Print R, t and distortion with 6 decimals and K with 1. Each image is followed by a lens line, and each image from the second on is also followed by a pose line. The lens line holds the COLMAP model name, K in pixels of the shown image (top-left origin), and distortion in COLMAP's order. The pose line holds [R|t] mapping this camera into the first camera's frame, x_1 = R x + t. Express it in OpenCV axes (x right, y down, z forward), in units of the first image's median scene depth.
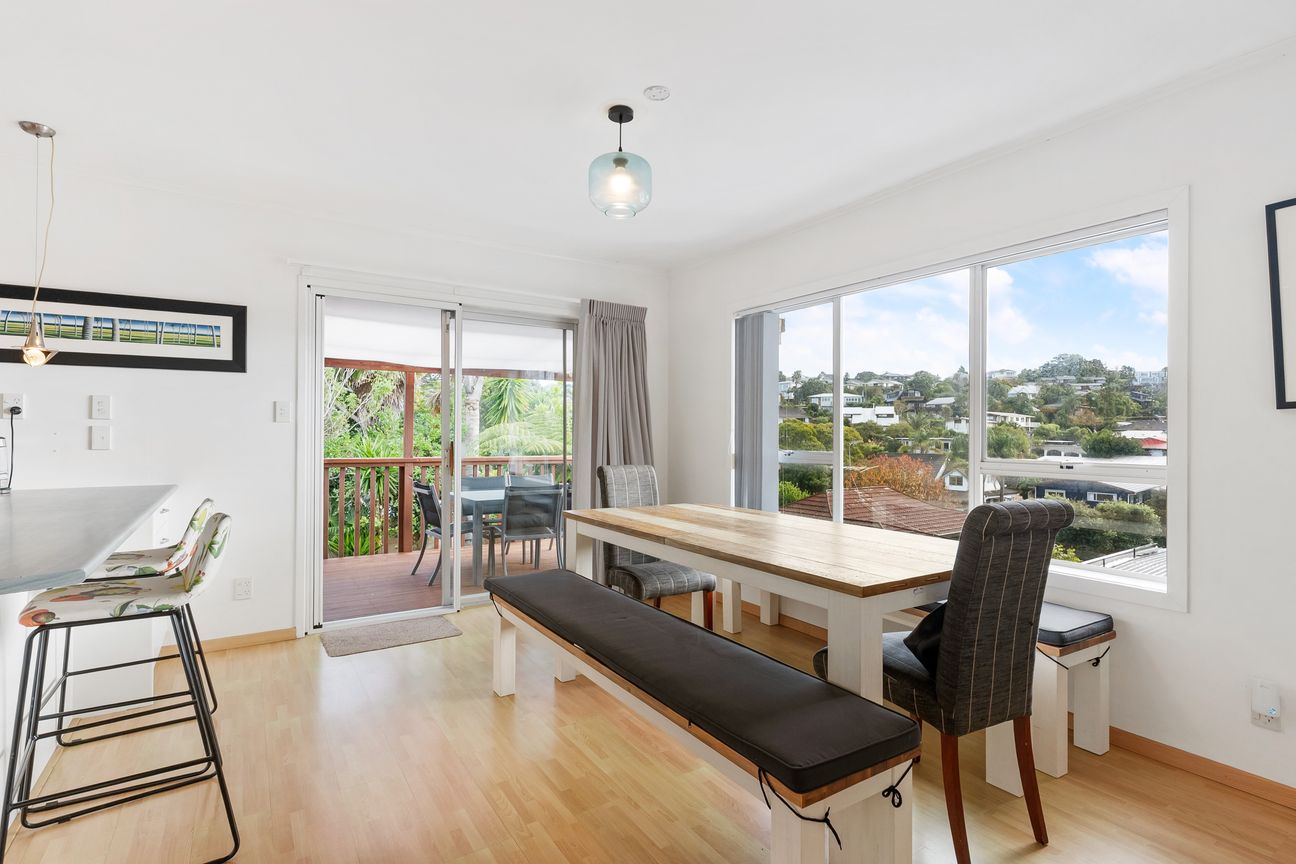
lens RADIAL K [[624.4, 0, 652.7], [0, 624.4, 429.8], [0, 0, 1]] dist [0.001425, -0.000021]
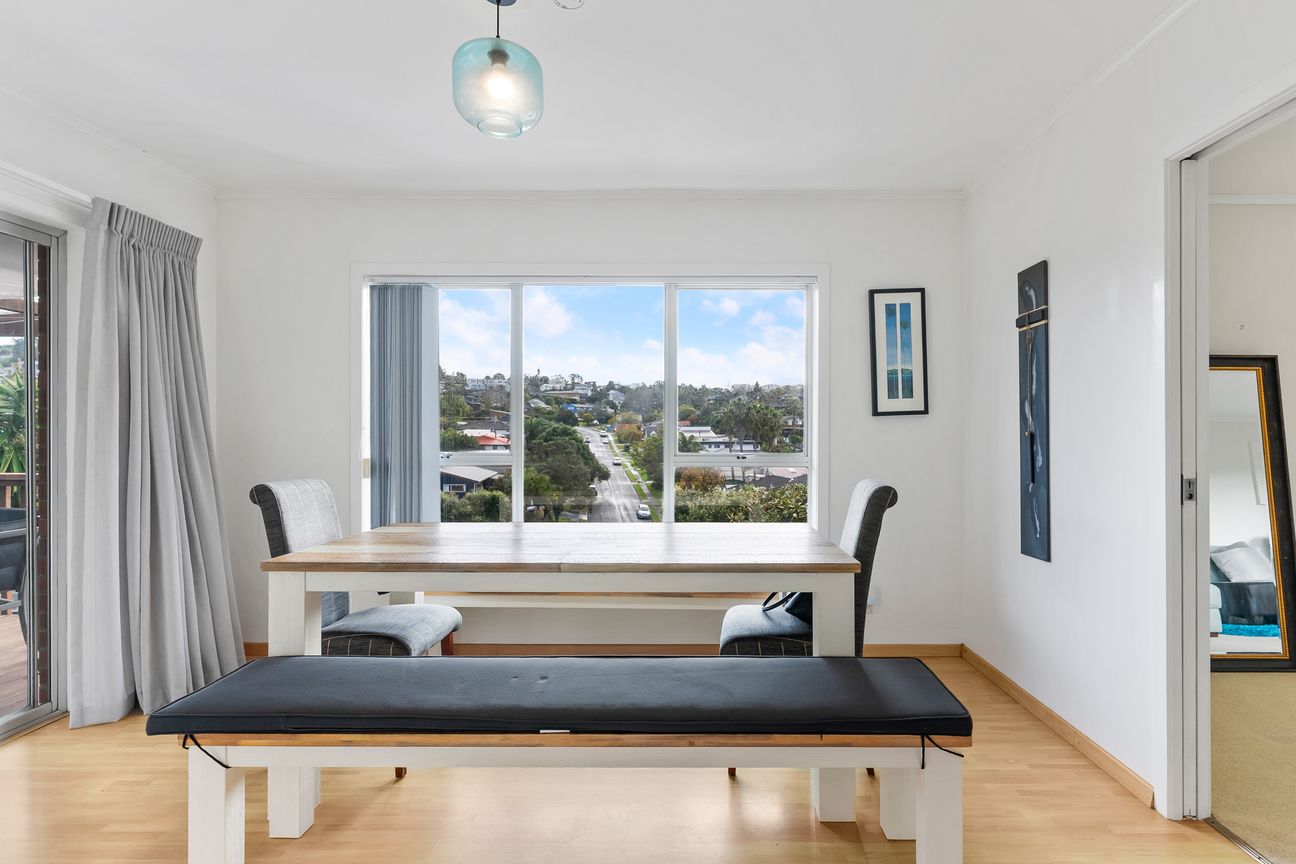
lens RADIAL K [[645.6, 0, 676.6], [0, 645.6, 434.8], [0, 0, 1]] dist [0.012221, 0.000022]
pose [[0.556810, -0.005843, 0.830619, -0.407842], [-0.002658, 0.999958, 0.008816, 0.000807], [-0.830635, -0.007117, 0.556771, 0.291142]]
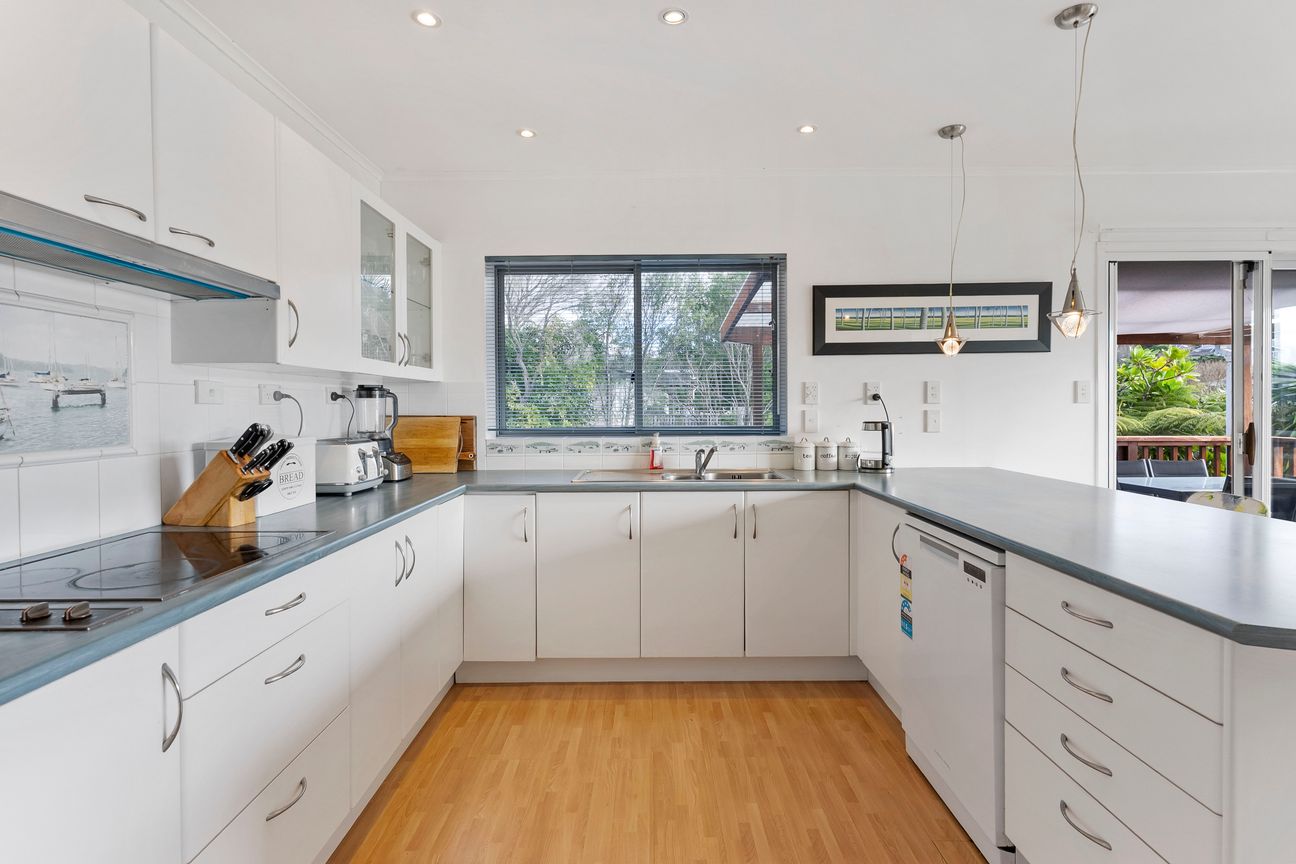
lens RADIAL K [[625.7, 0, 649.4], [0, 625.7, 416.3], [0, 0, 1]] dist [0.001563, 0.000045]
pose [[0.836627, -0.002595, -0.547767, -0.646520], [0.014669, 0.999736, 0.017669, -0.019516], [0.547577, -0.022818, 0.836444, -0.138524]]
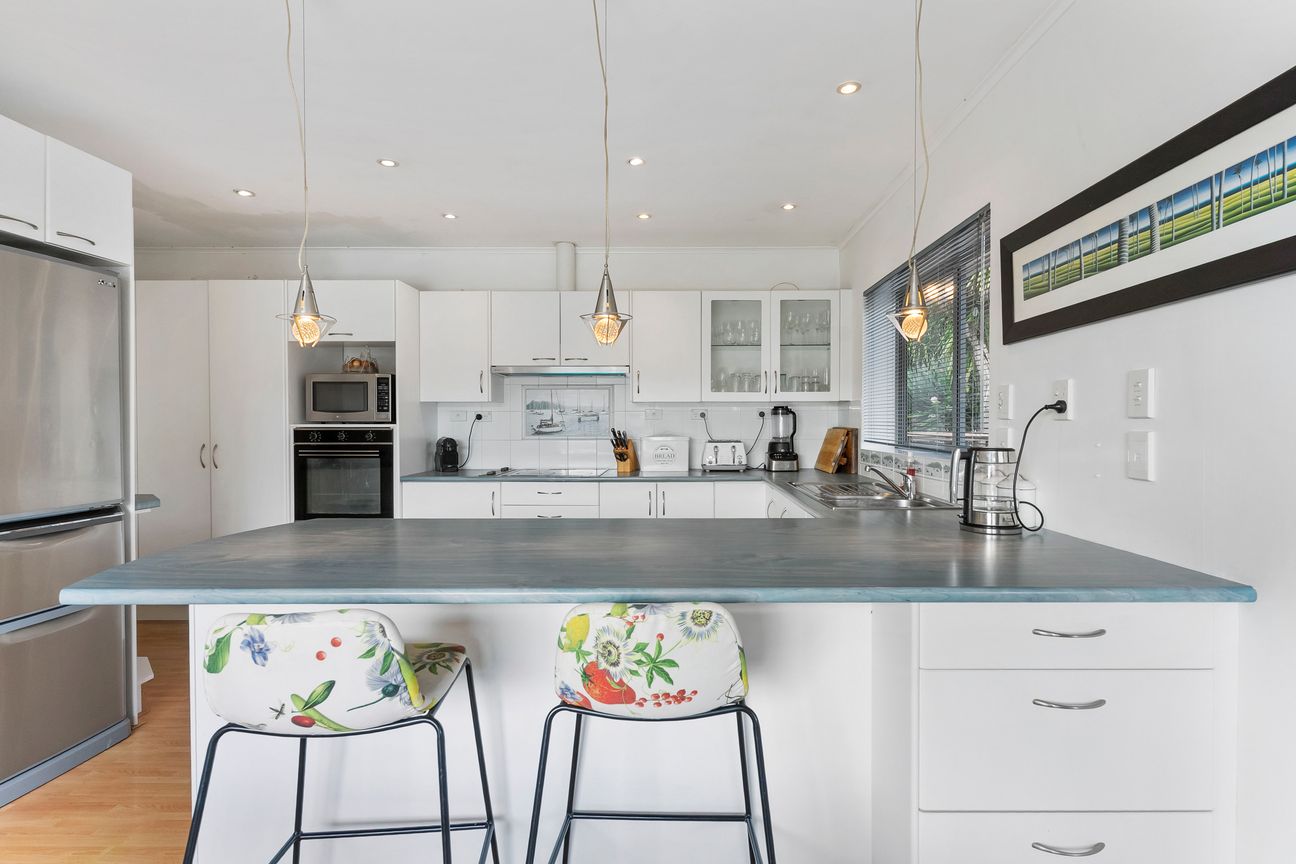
lens RADIAL K [[624.4, 0, 652.7], [0, 624.4, 429.8], [0, 0, 1]] dist [0.001425, -0.000021]
pose [[-0.570667, 0.004396, -0.821170, -0.233548], [0.003948, 0.999989, 0.002610, -0.008728], [0.821172, -0.001752, -0.570678, 0.886604]]
